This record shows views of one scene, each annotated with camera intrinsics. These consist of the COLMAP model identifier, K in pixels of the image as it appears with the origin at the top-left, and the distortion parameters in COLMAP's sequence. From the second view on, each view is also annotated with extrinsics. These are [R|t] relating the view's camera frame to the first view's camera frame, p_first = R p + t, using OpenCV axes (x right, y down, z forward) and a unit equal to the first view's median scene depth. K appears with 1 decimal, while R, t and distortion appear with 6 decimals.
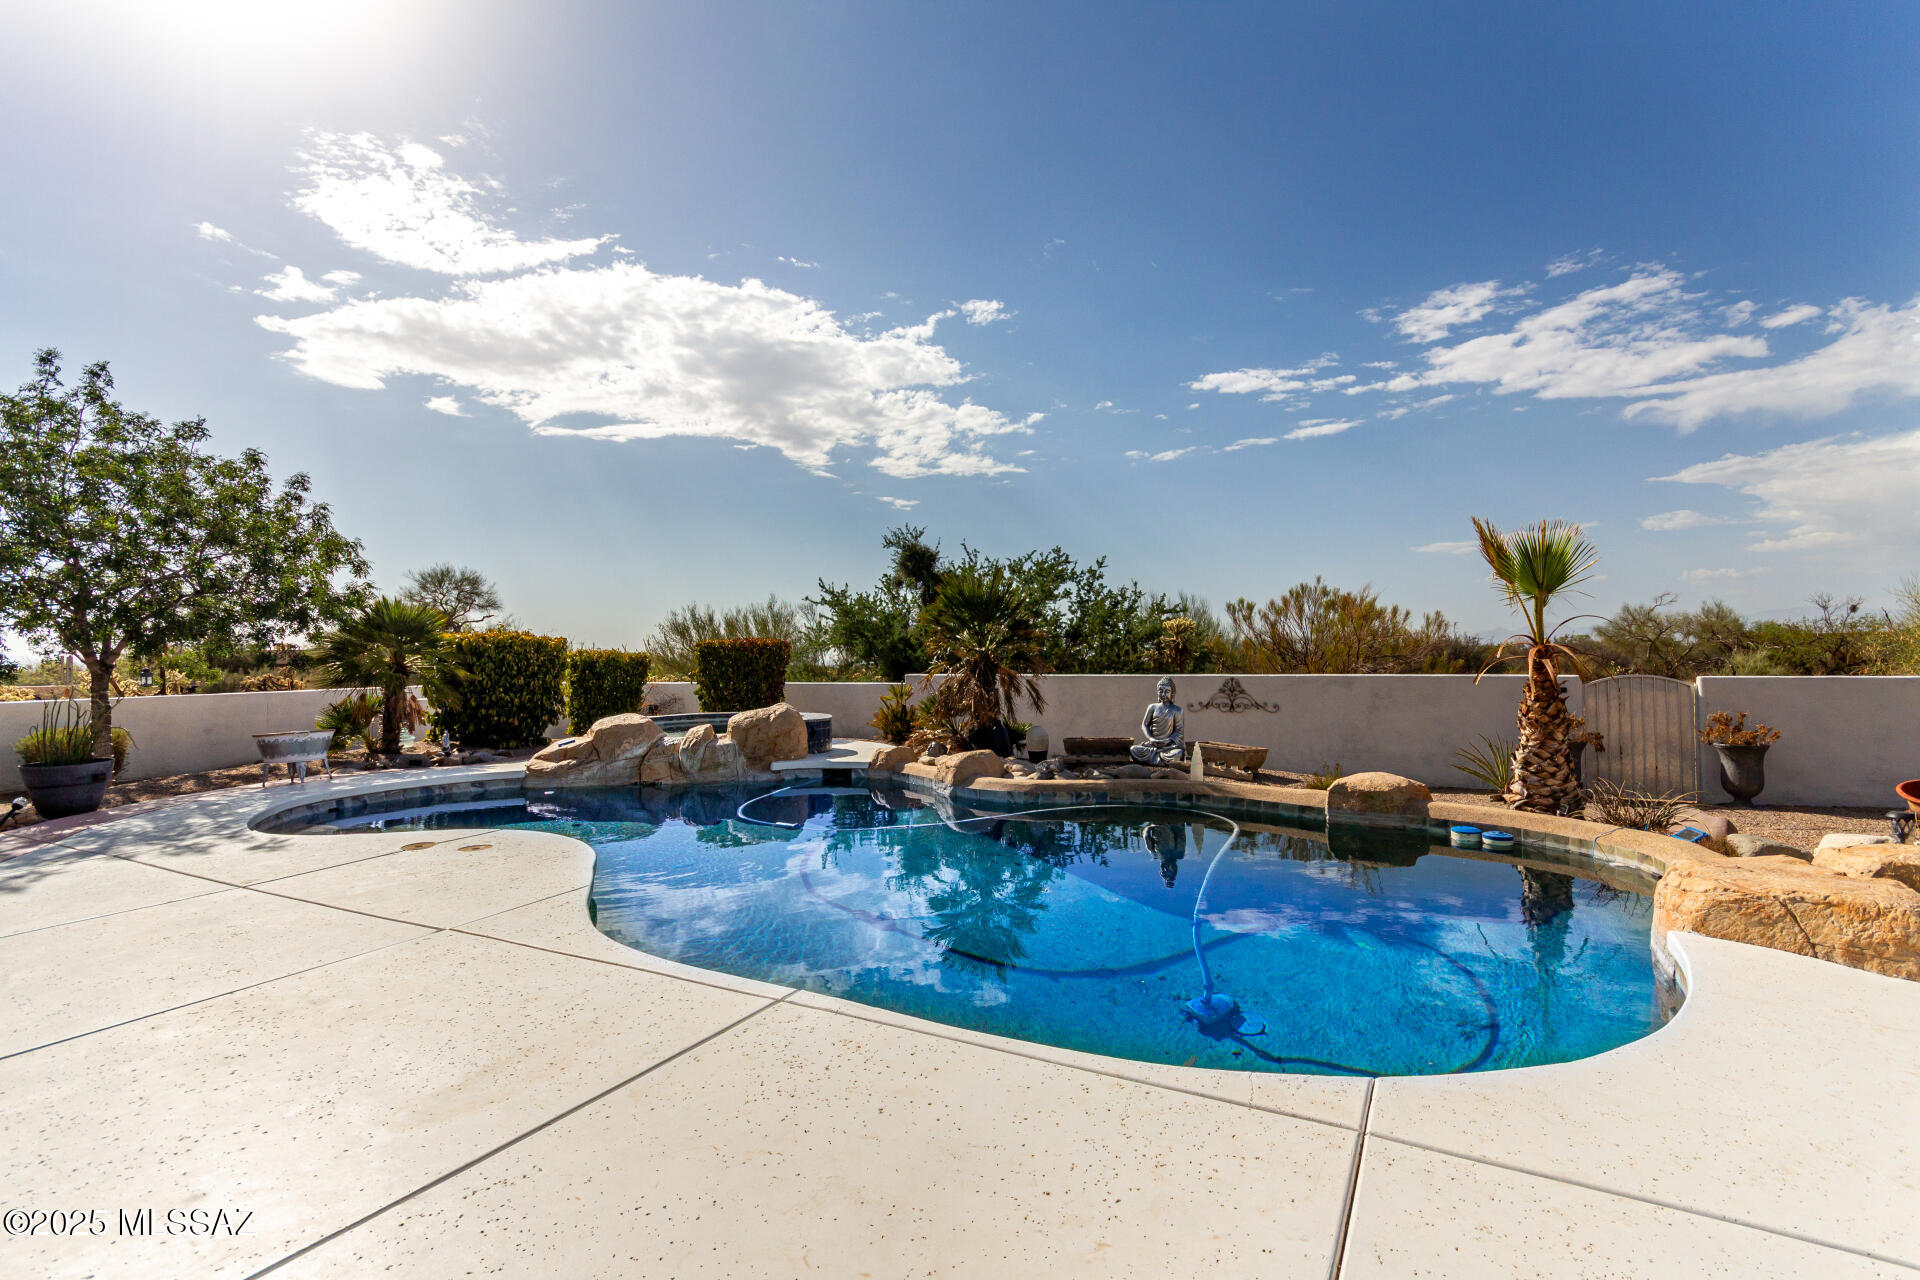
lens RADIAL K [[889.2, 0, 954.8], [0, 889.2, 653.1], [0, 0, 1]] dist [0.005322, -0.000080]
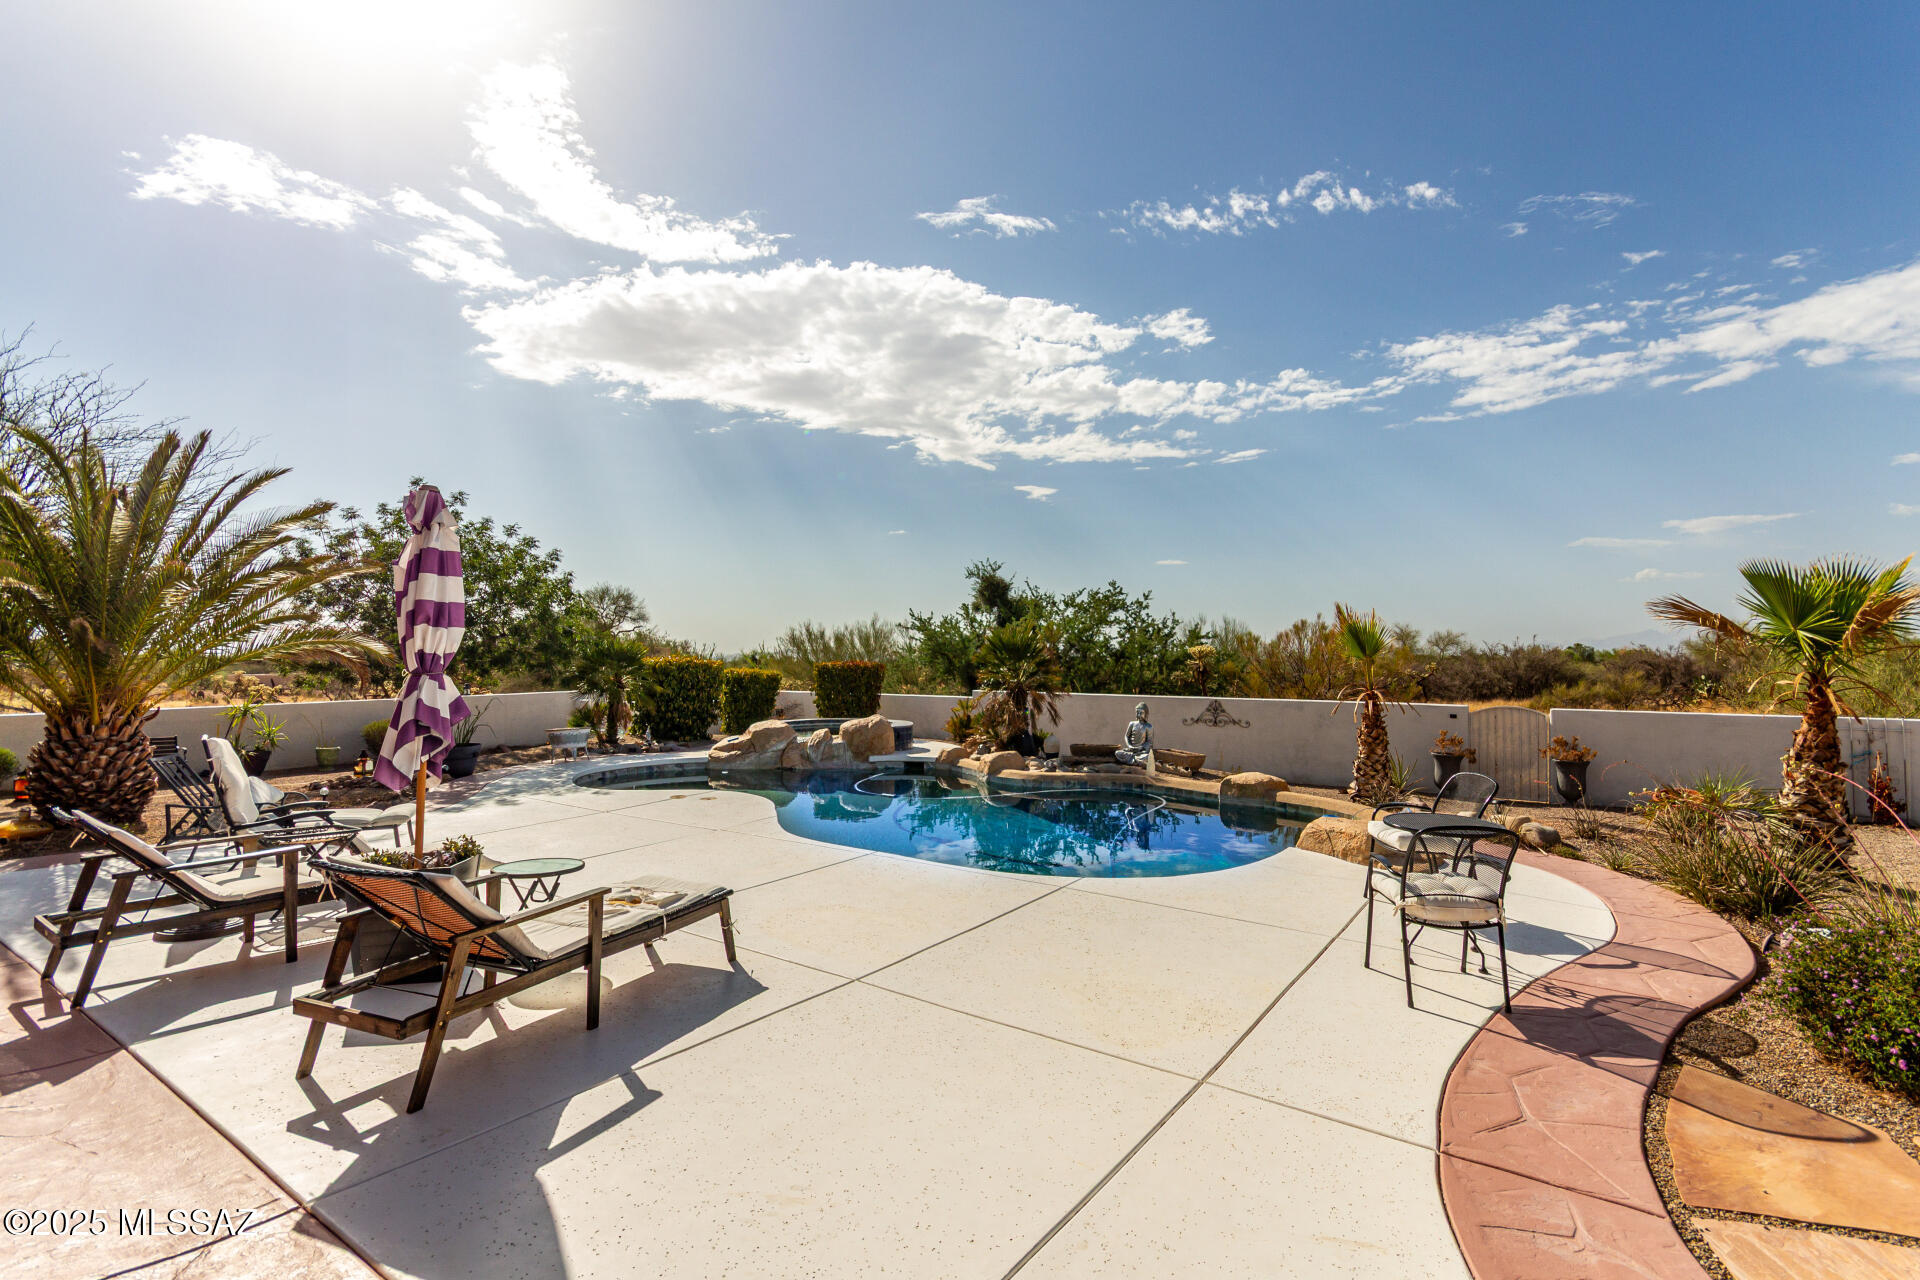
lens RADIAL K [[889.2, 0, 967.3], [0, 889.2, 637.4], [0, 0, 1]] dist [0.005322, -0.000080]
pose [[0.995031, 0.012097, -0.098825, 0.084530], [-0.013560, 0.999808, -0.014149, -0.046709], [0.098635, 0.015419, 0.995004, -0.385875]]
